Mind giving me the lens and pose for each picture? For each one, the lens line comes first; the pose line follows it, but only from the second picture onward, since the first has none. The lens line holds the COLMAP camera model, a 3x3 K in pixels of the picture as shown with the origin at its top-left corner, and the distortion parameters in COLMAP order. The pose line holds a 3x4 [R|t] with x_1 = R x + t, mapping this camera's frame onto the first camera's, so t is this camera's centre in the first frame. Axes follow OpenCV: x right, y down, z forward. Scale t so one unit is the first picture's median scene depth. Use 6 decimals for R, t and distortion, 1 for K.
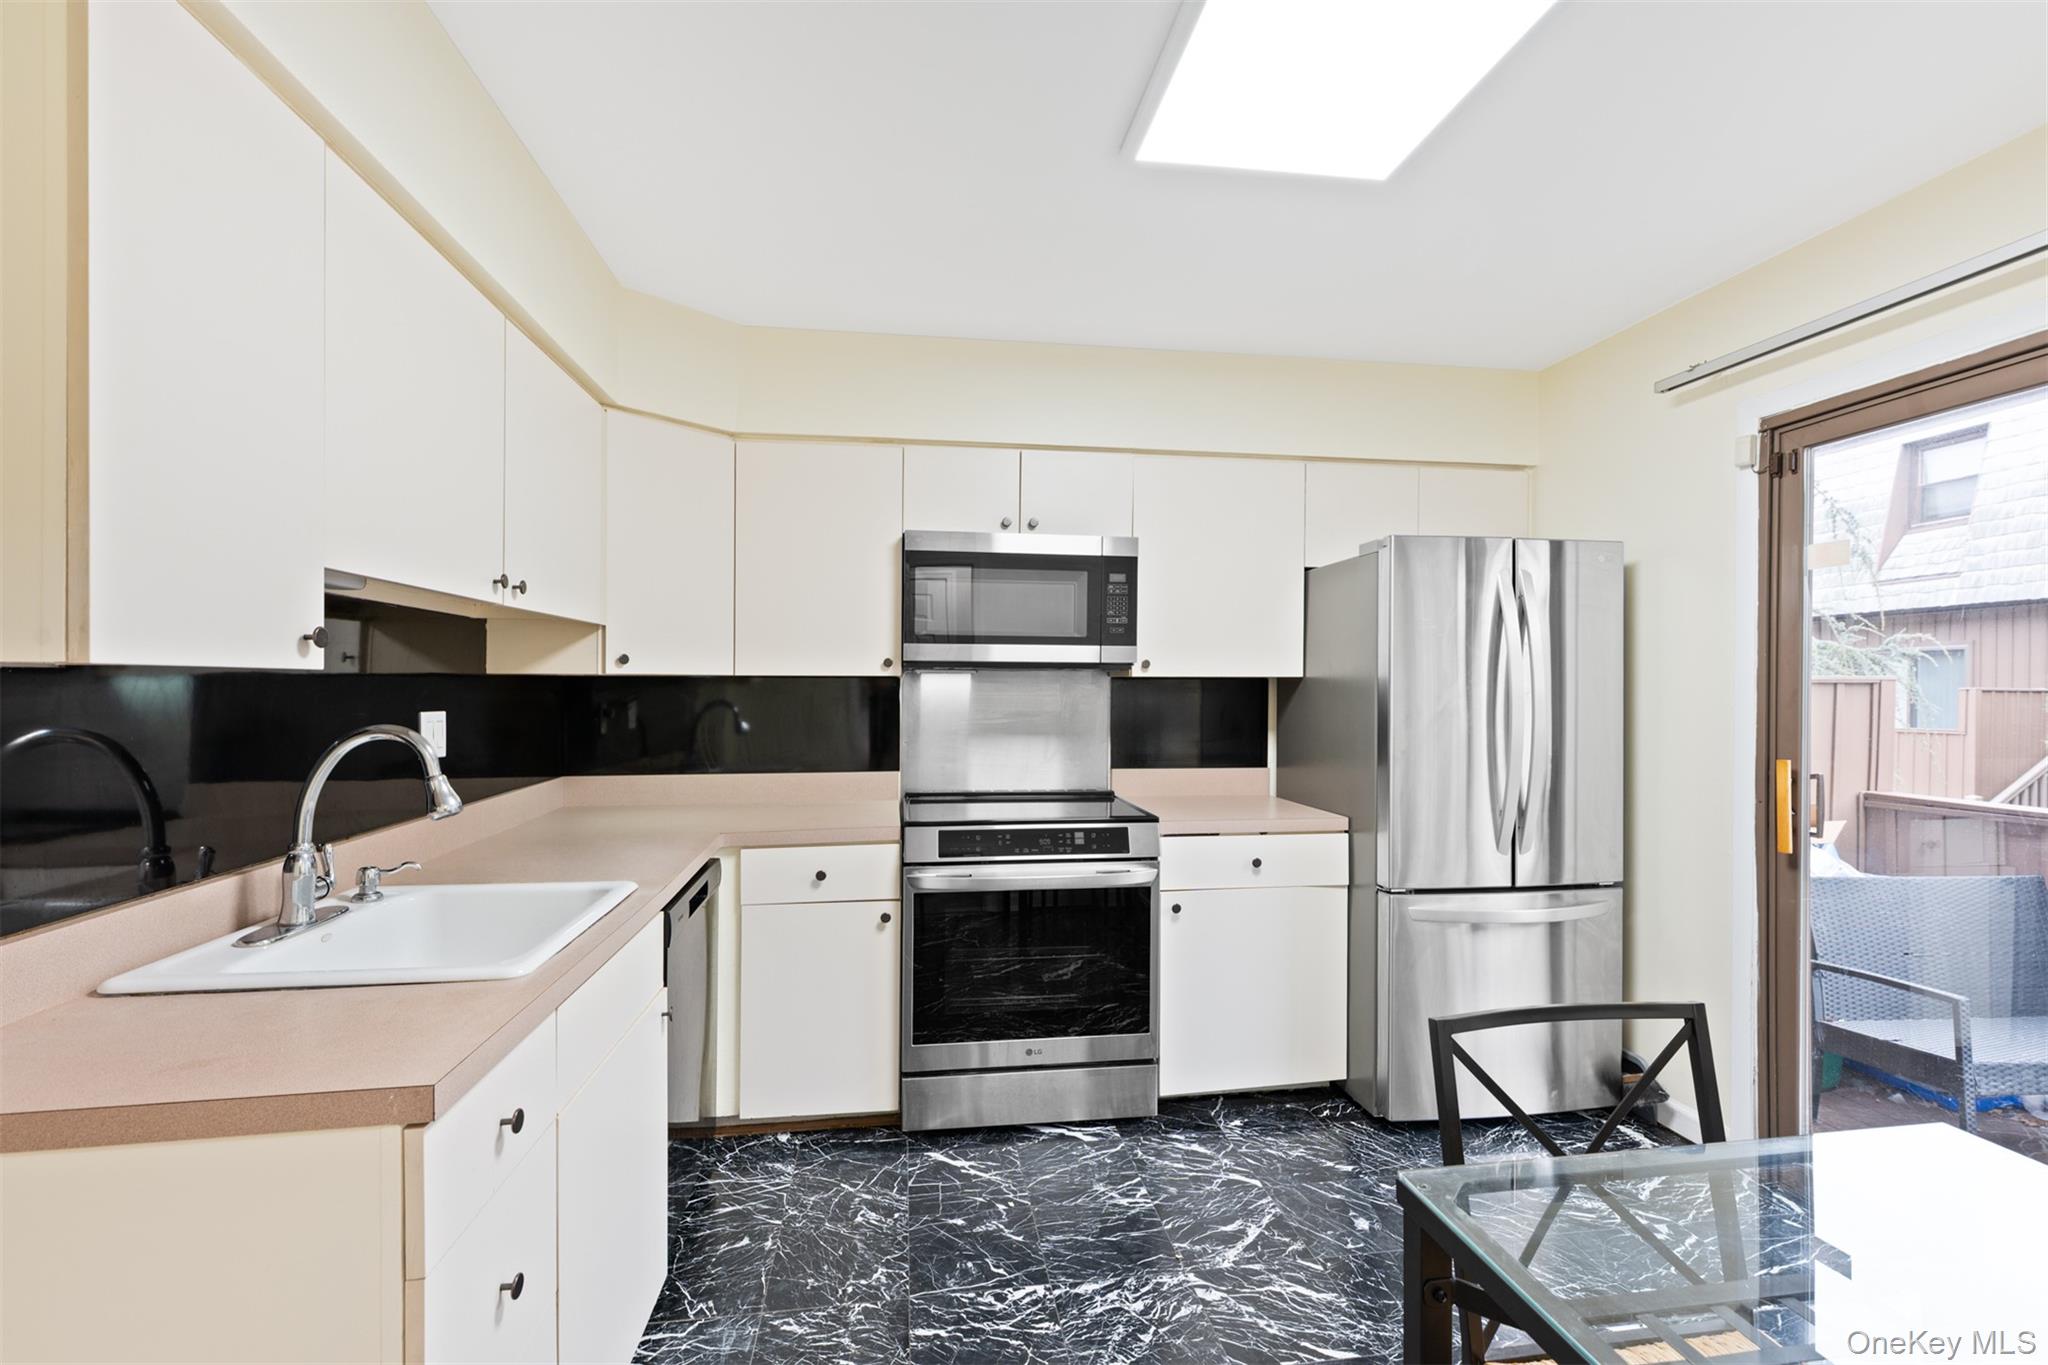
lens RADIAL K [[917.0, 0, 1024.8], [0, 917.0, 691.3], [0, 0, 1]] dist [0.002471, 0.000596]
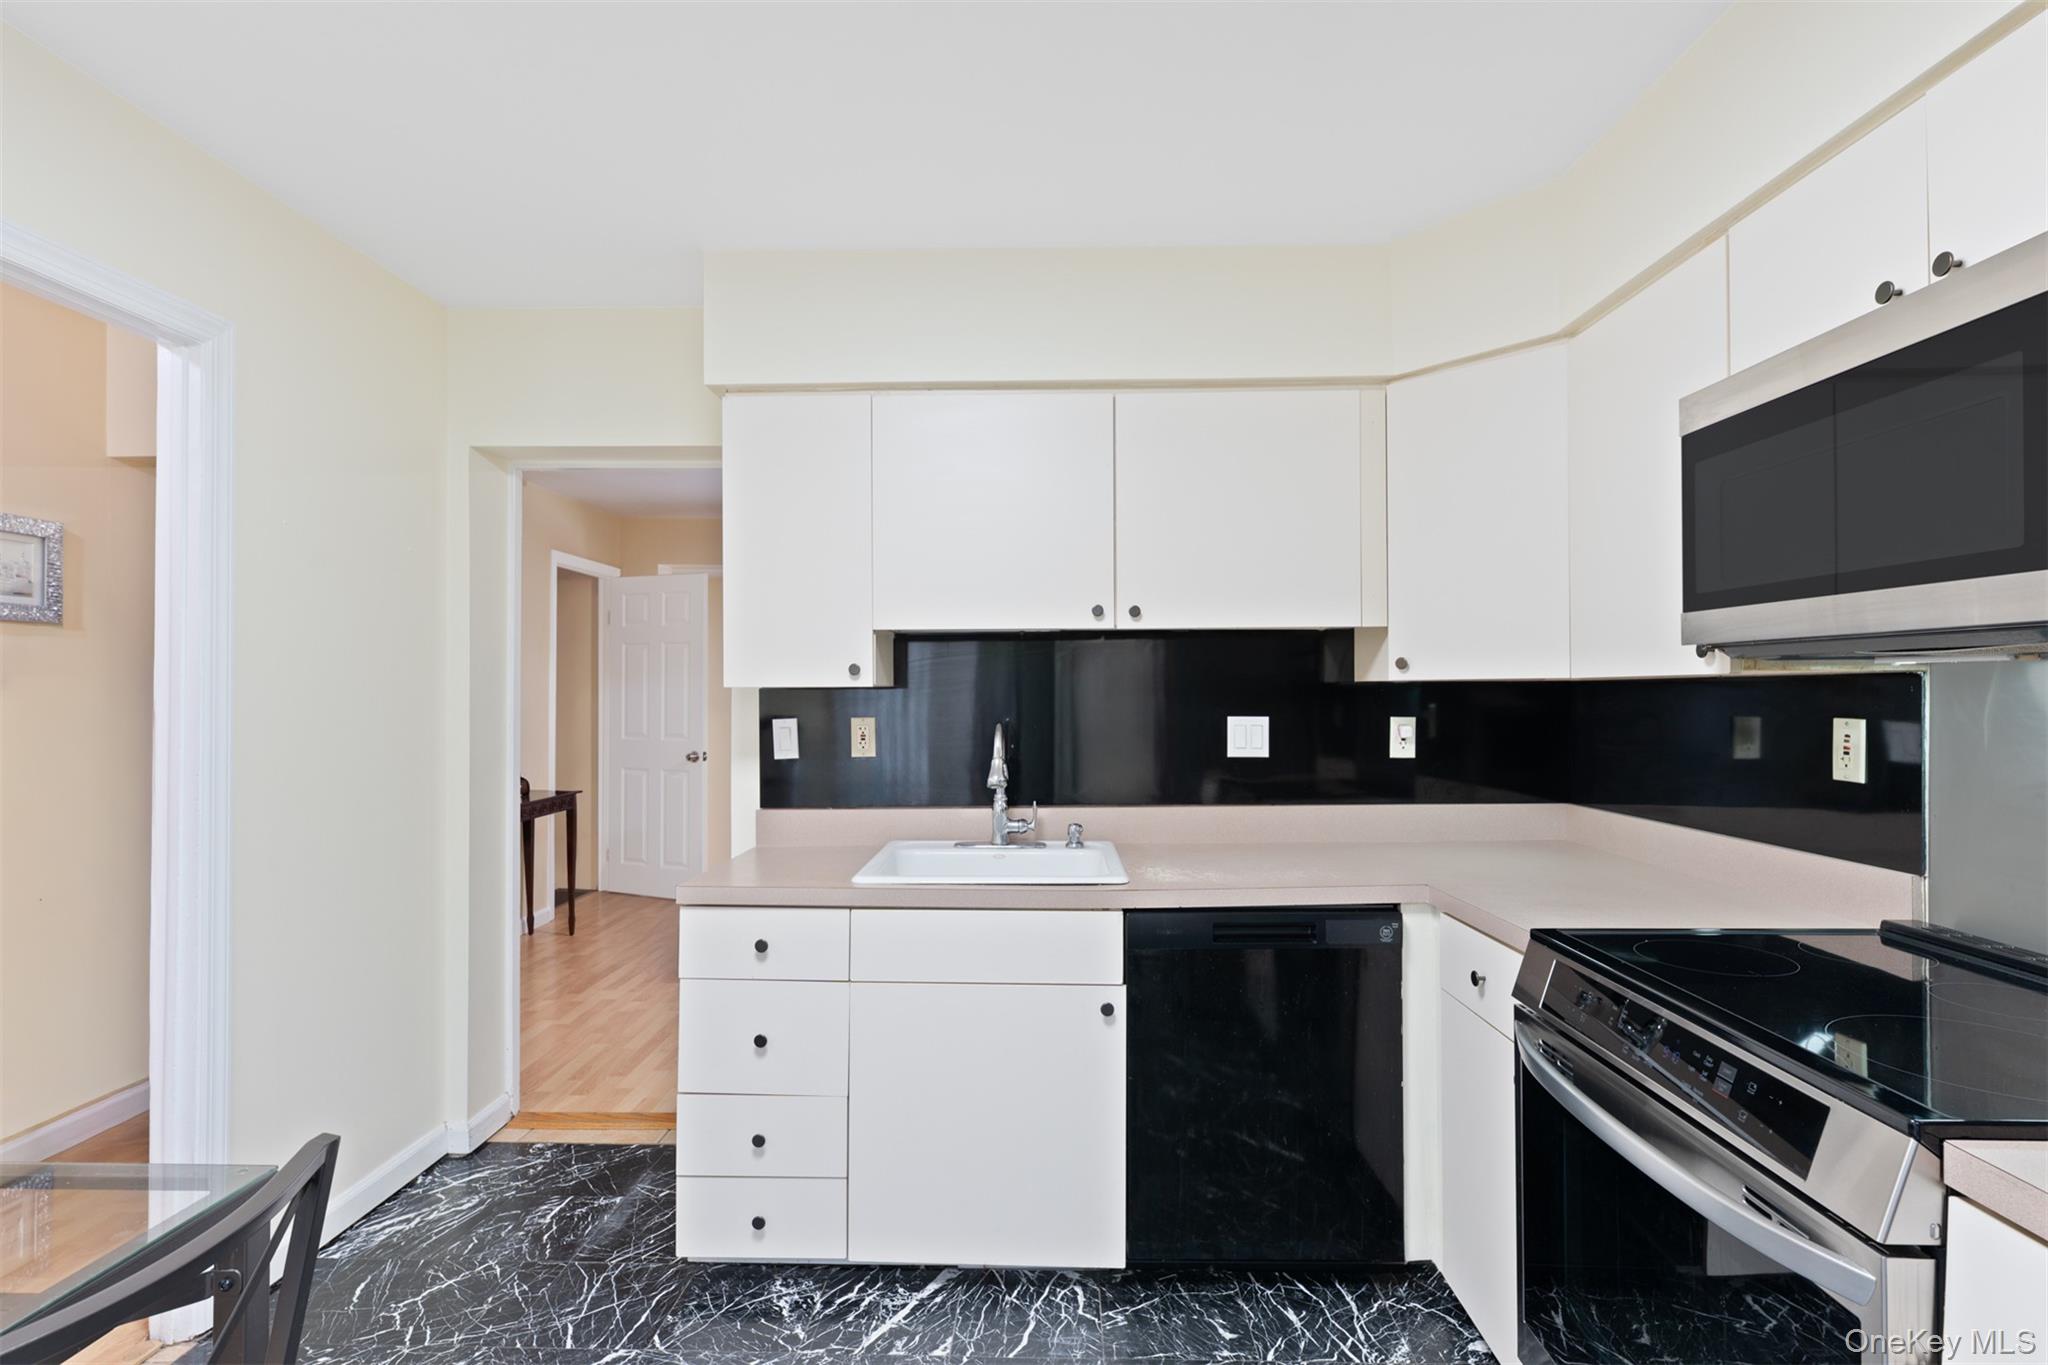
lens RADIAL K [[1024.7, 0, 1024.0], [0, 1024.7, 682.5], [0, 0, 1]] dist [-0.001333, -0.000183]
pose [[-0.164641, -0.008317, -0.986318, 0.585721], [0.000759, 0.999963, -0.008559, -0.009434], [0.986353, -0.002158, -0.164629, 0.824306]]
